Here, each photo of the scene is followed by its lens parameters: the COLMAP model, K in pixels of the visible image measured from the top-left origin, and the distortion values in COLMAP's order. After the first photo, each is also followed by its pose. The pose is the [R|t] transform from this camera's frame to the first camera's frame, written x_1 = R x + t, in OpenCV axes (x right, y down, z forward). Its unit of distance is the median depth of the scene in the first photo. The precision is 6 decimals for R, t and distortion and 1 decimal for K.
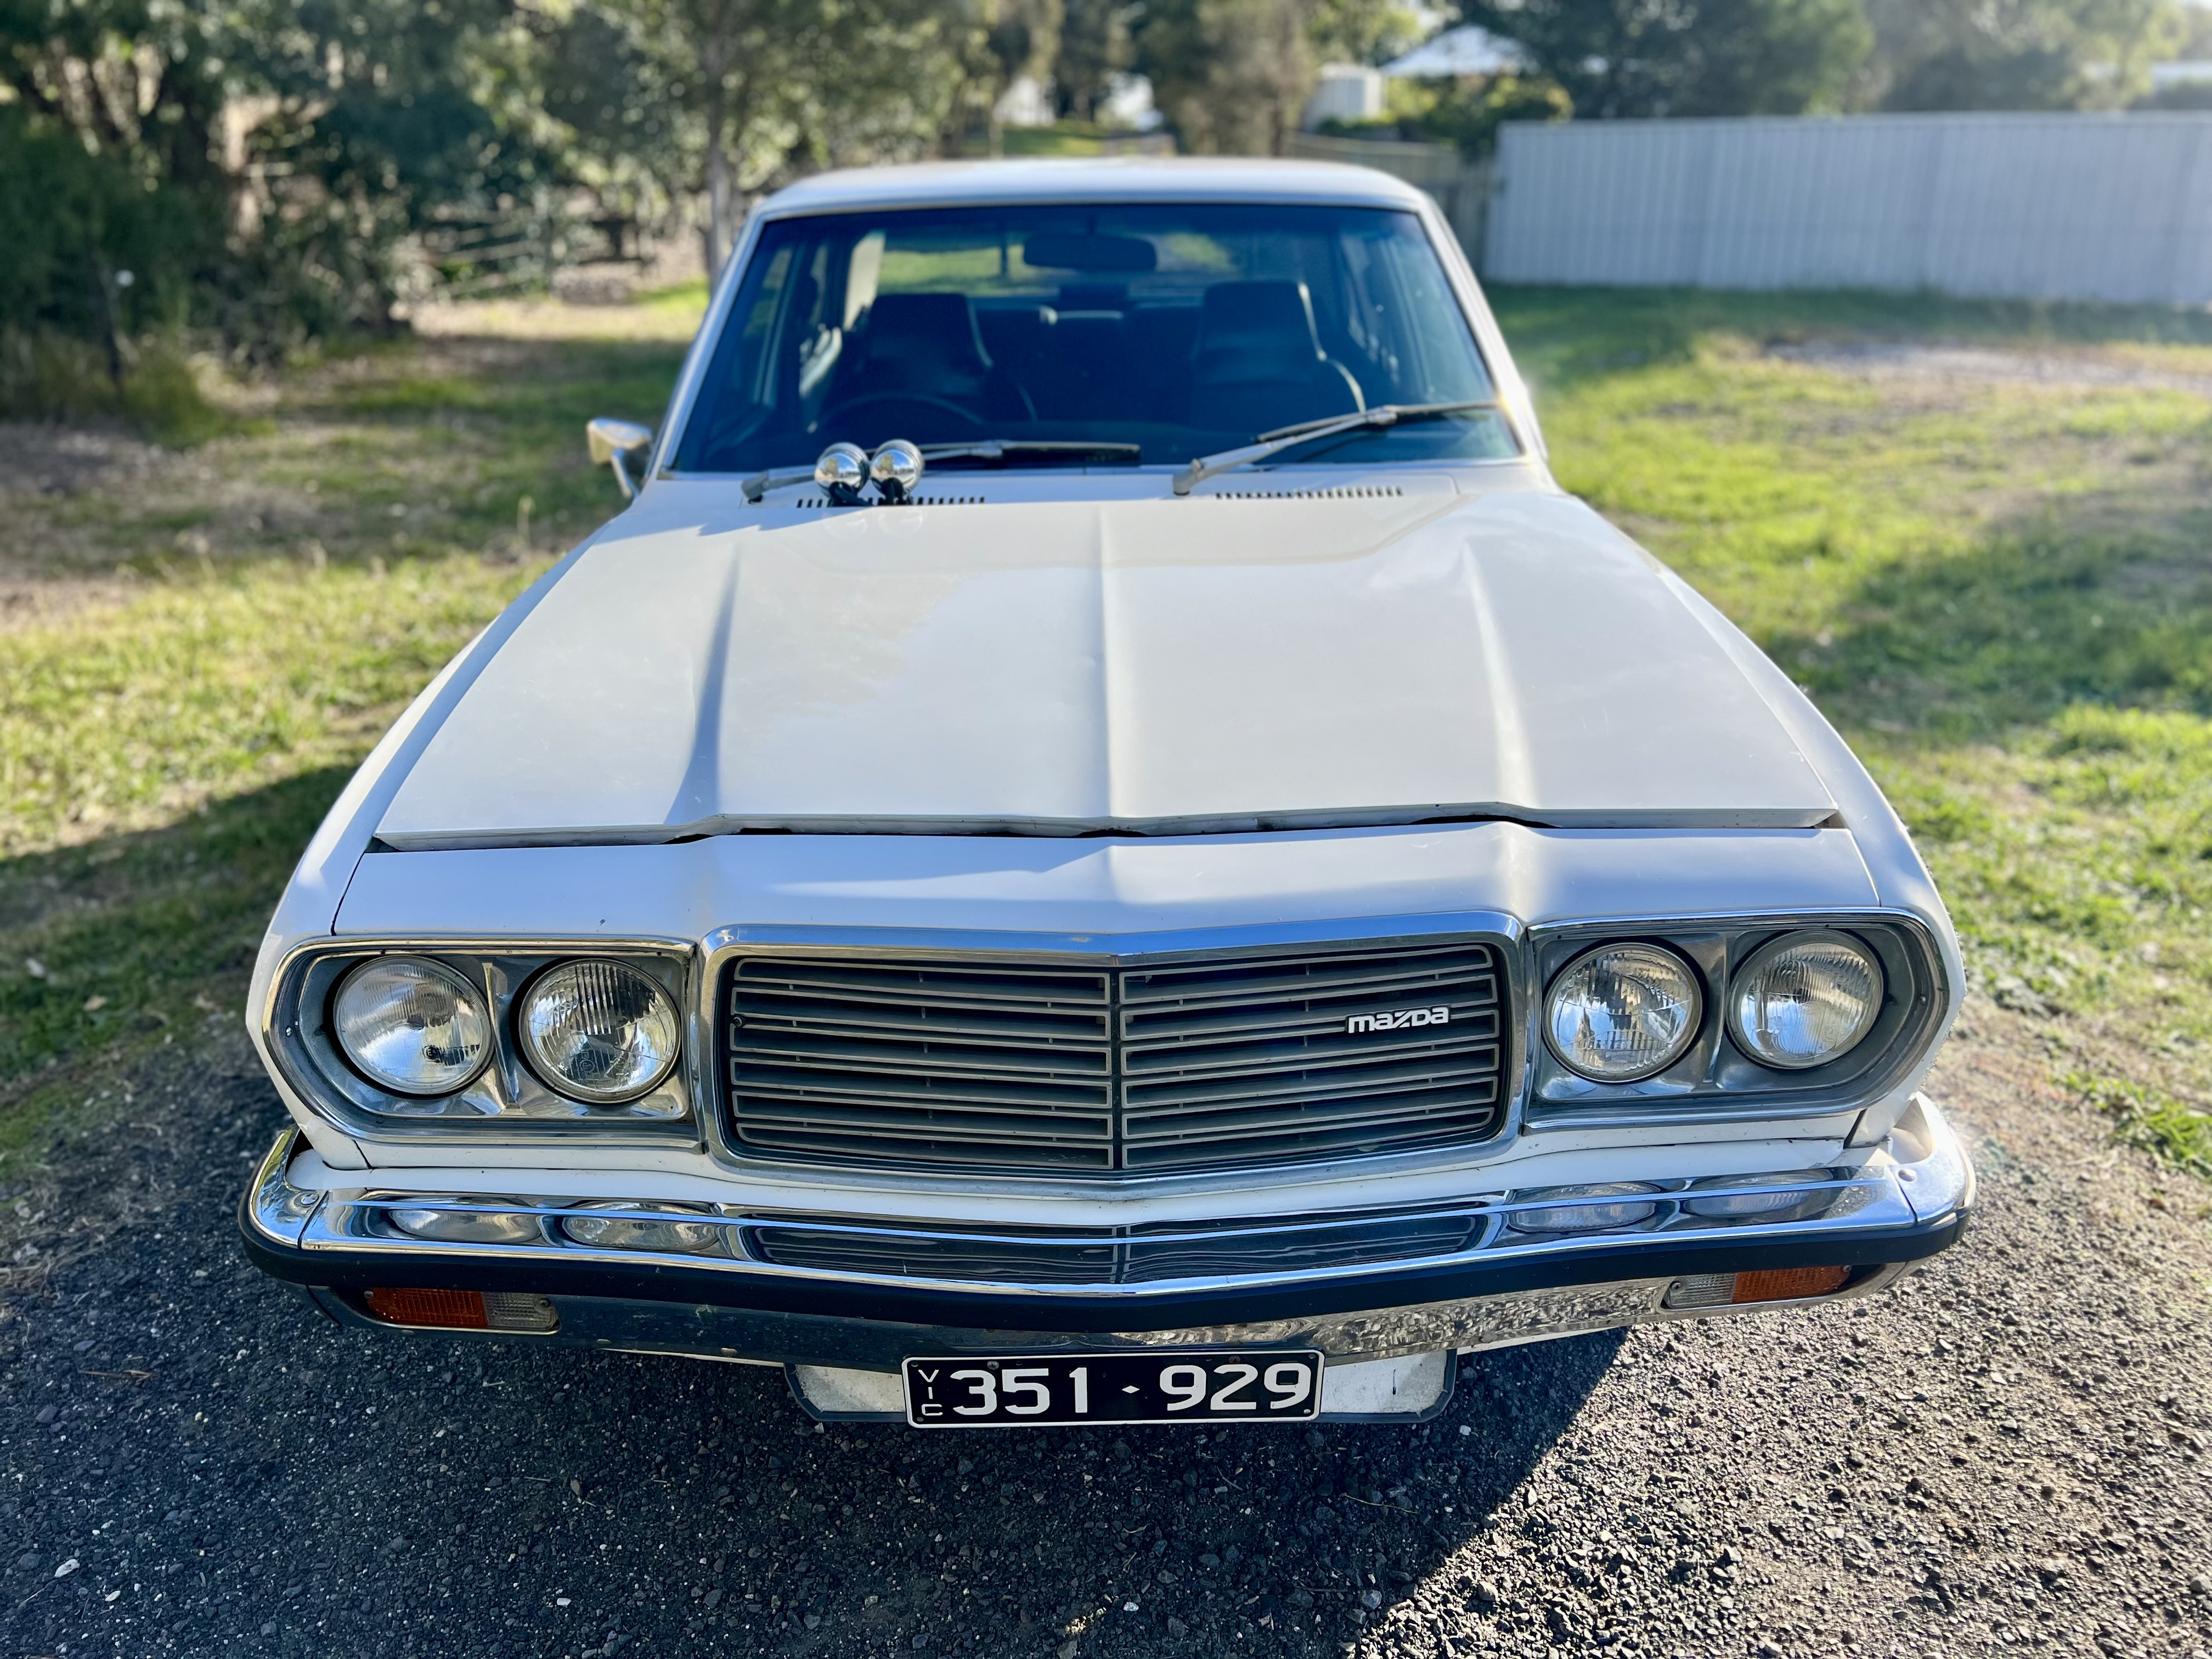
lens RADIAL K [[1720.9, 0, 1106.0], [0, 1720.9, 829.5], [0, 0, 1]] dist [0.027808, 0.000299]
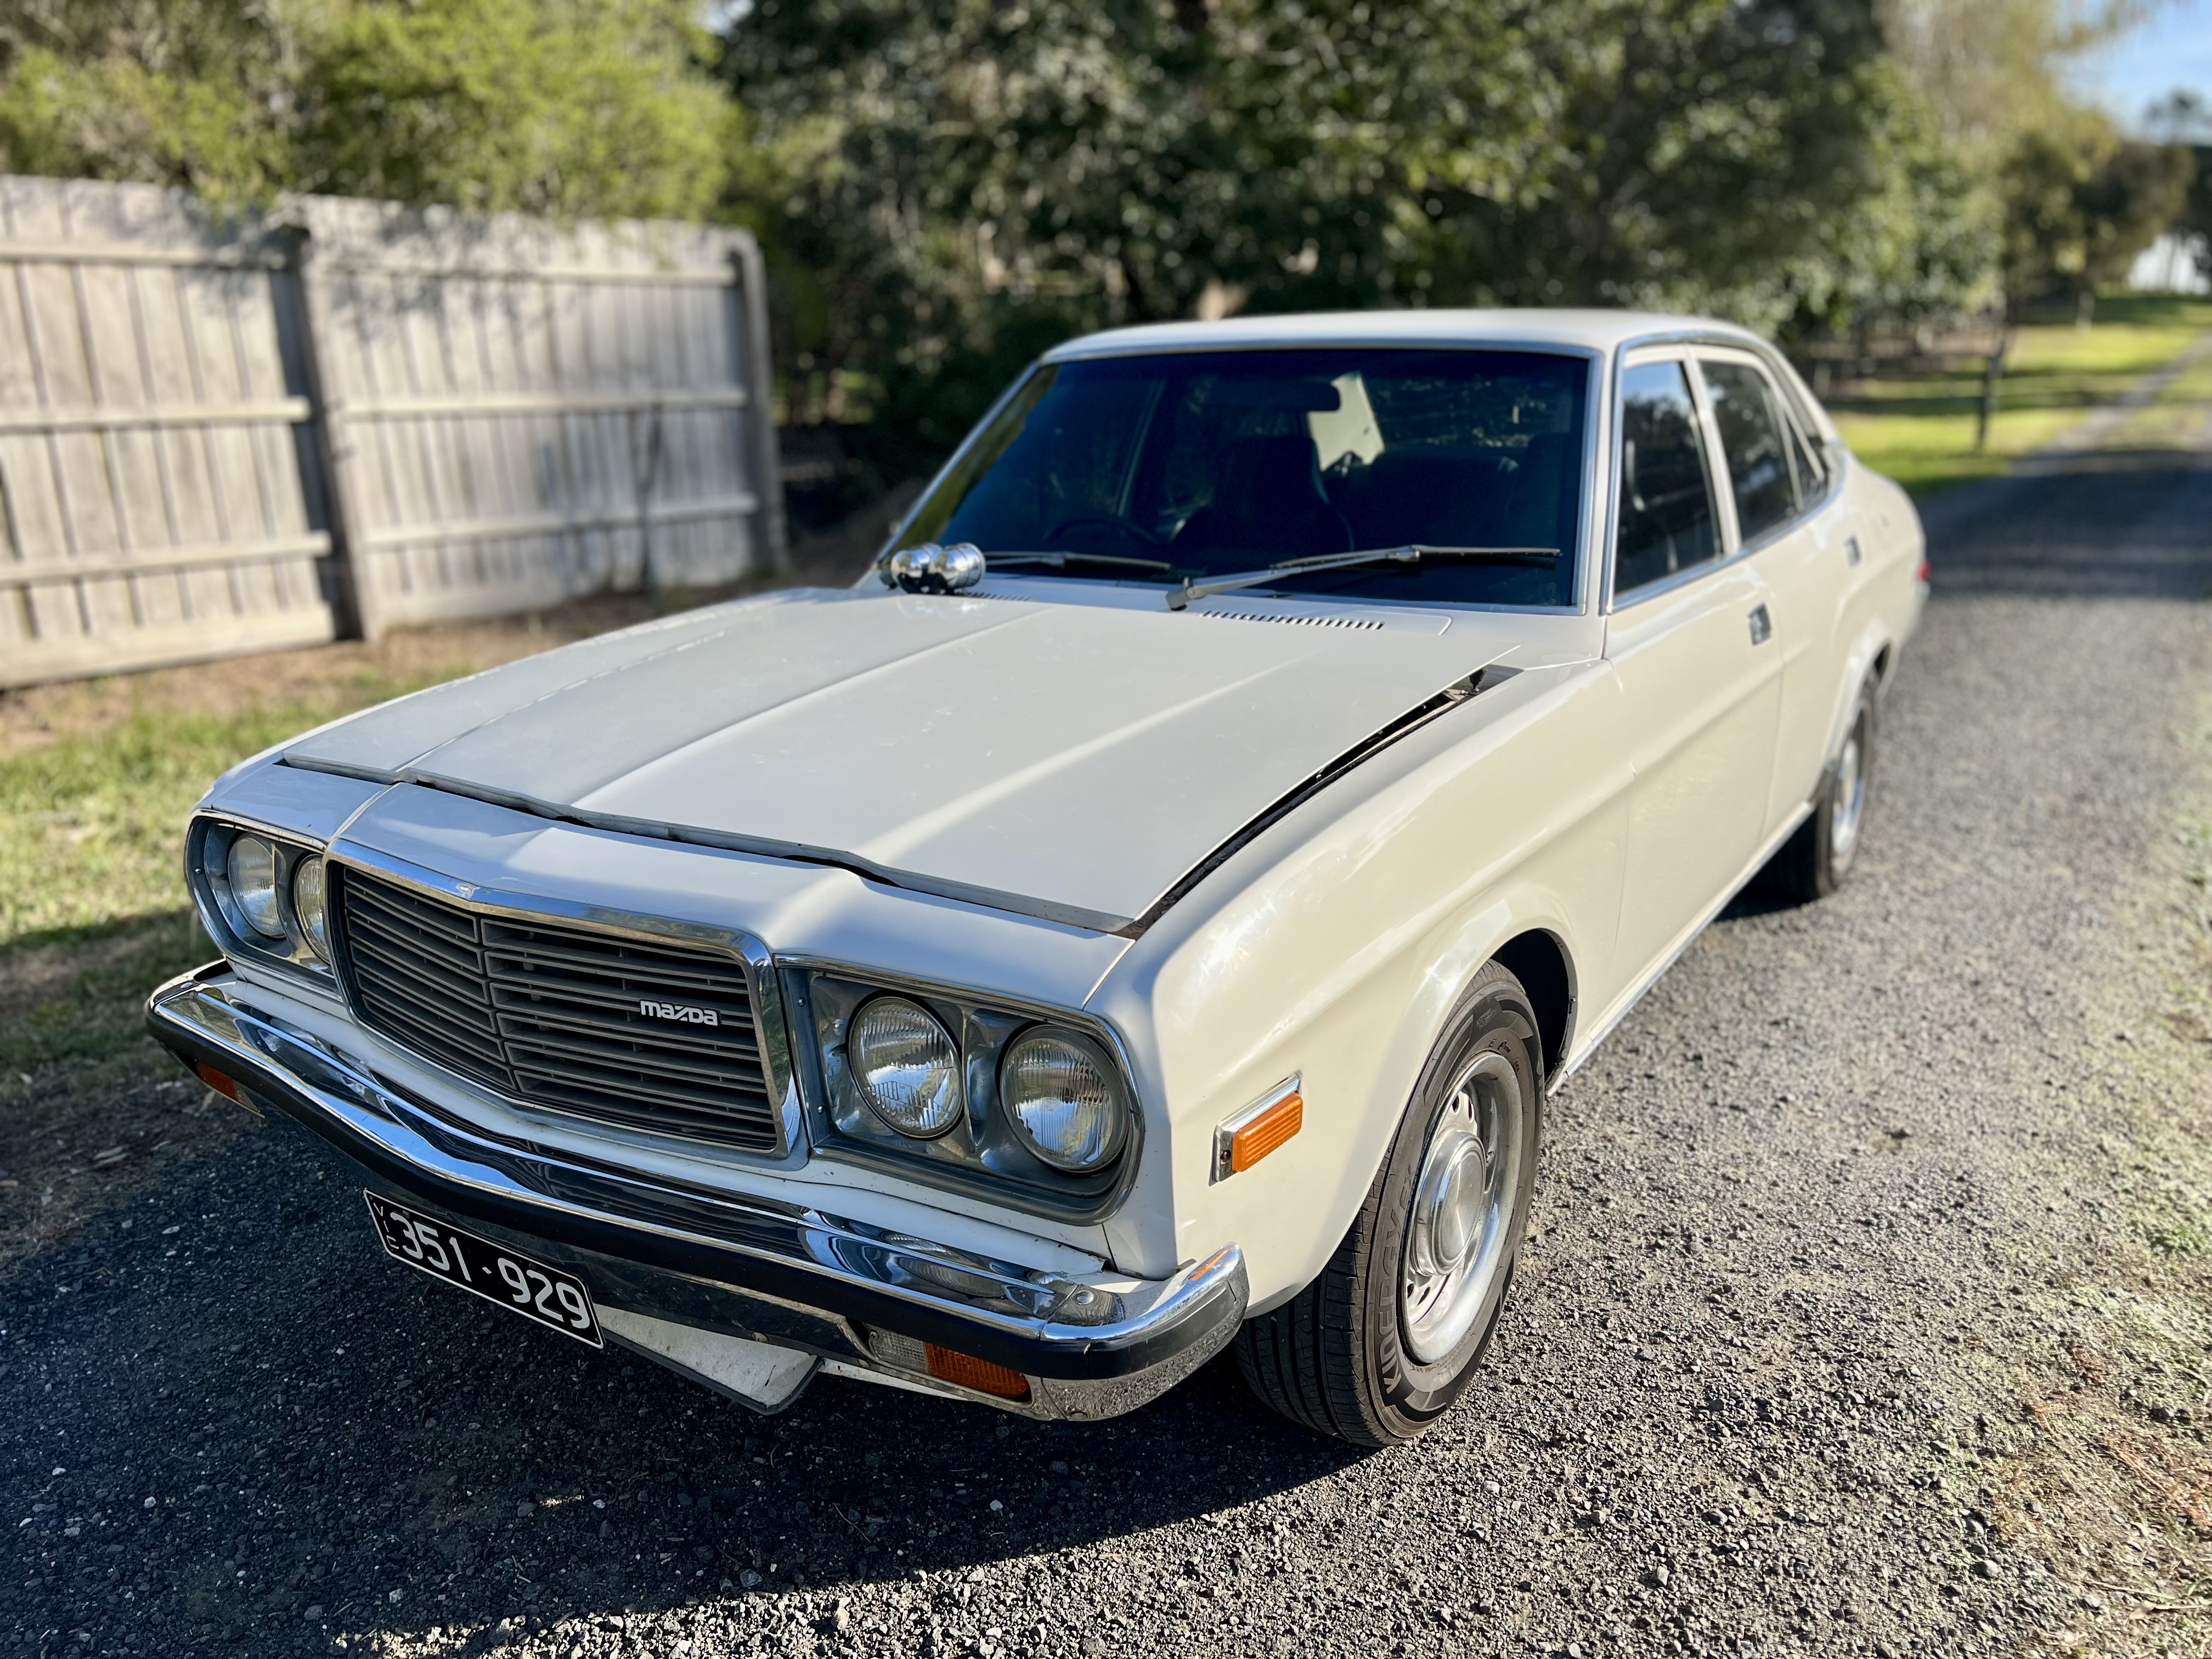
lens RADIAL K [[1658.3, 0, 1106.0], [0, 1658.3, 829.5], [0, 0, 1]] dist [0.024754, -0.010898]
pose [[0.829868, 0.153100, -0.536544, 0.951014], [-0.199948, 0.979353, -0.029804, -0.032082], [0.520903, 0.132014, 0.843346, 0.193322]]
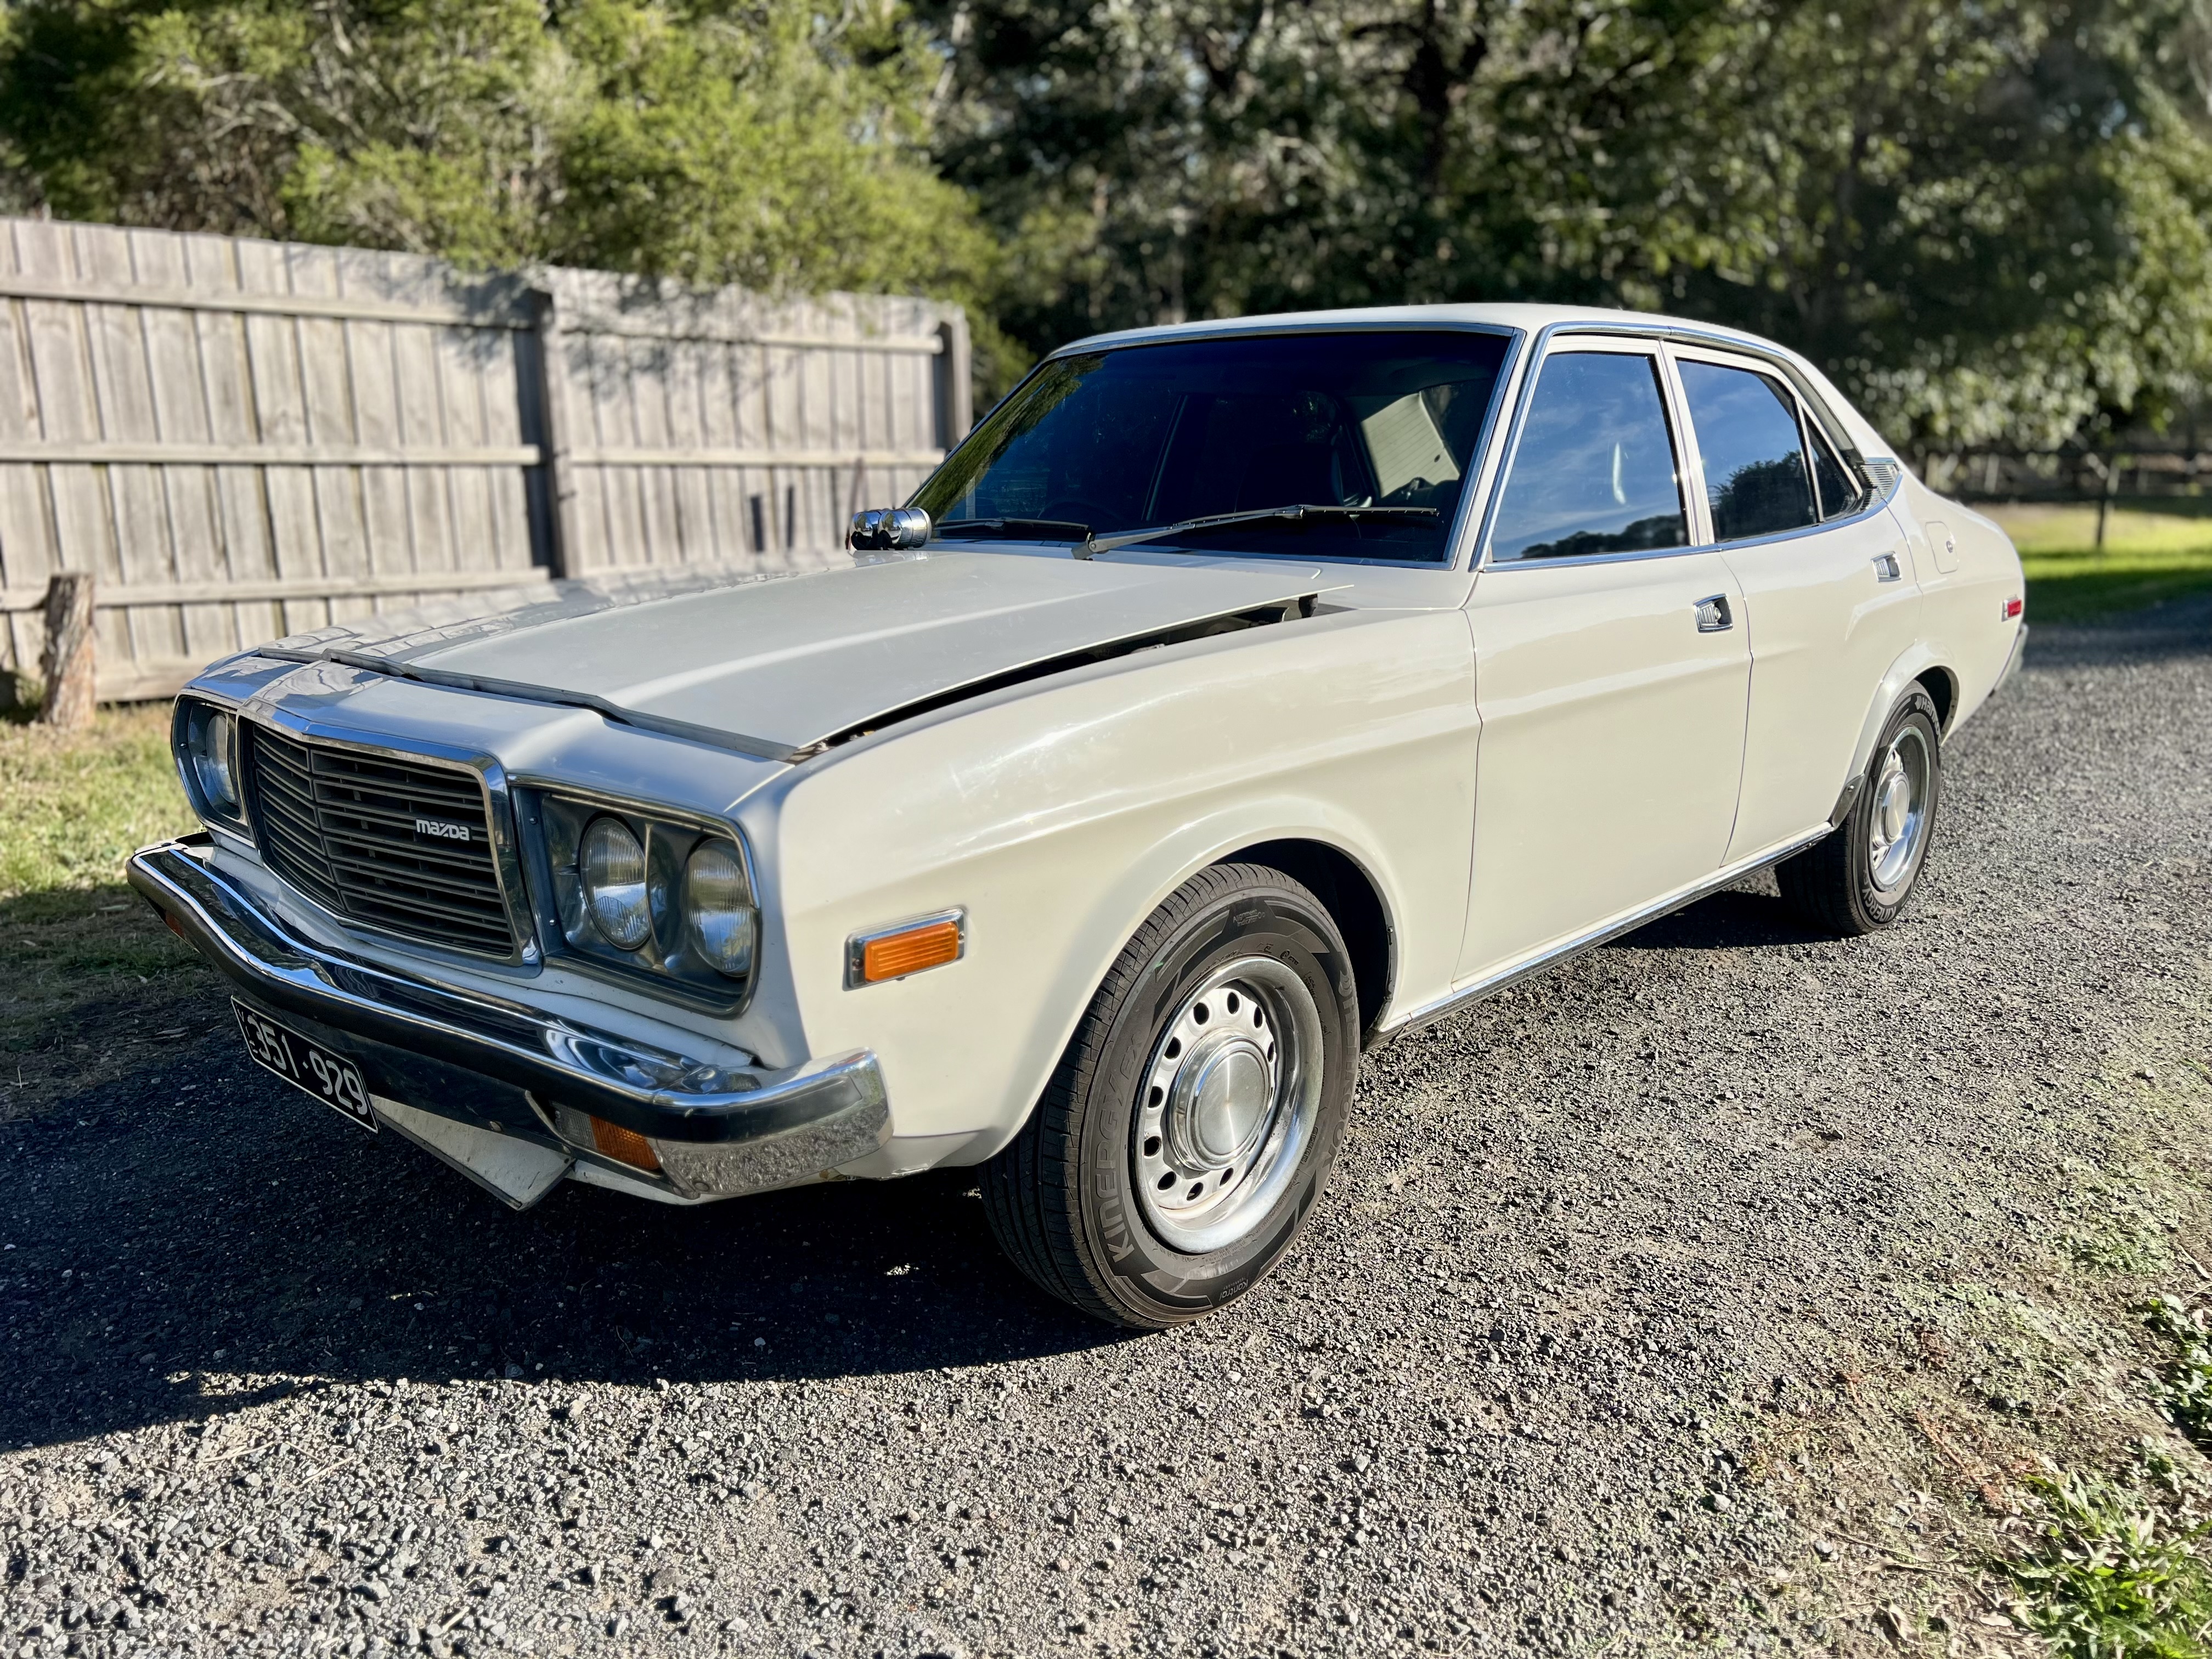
lens RADIAL K [[1652.9, 0, 1106.0], [0, 1652.9, 829.5], [0, 0, 1]] dist [0.019598, 0.006101]
pose [[0.725151, 0.160342, -0.669661, 1.329204], [-0.258062, 0.964915, -0.048409, 0.040650], [0.638404, 0.207918, 0.741087, 0.379716]]
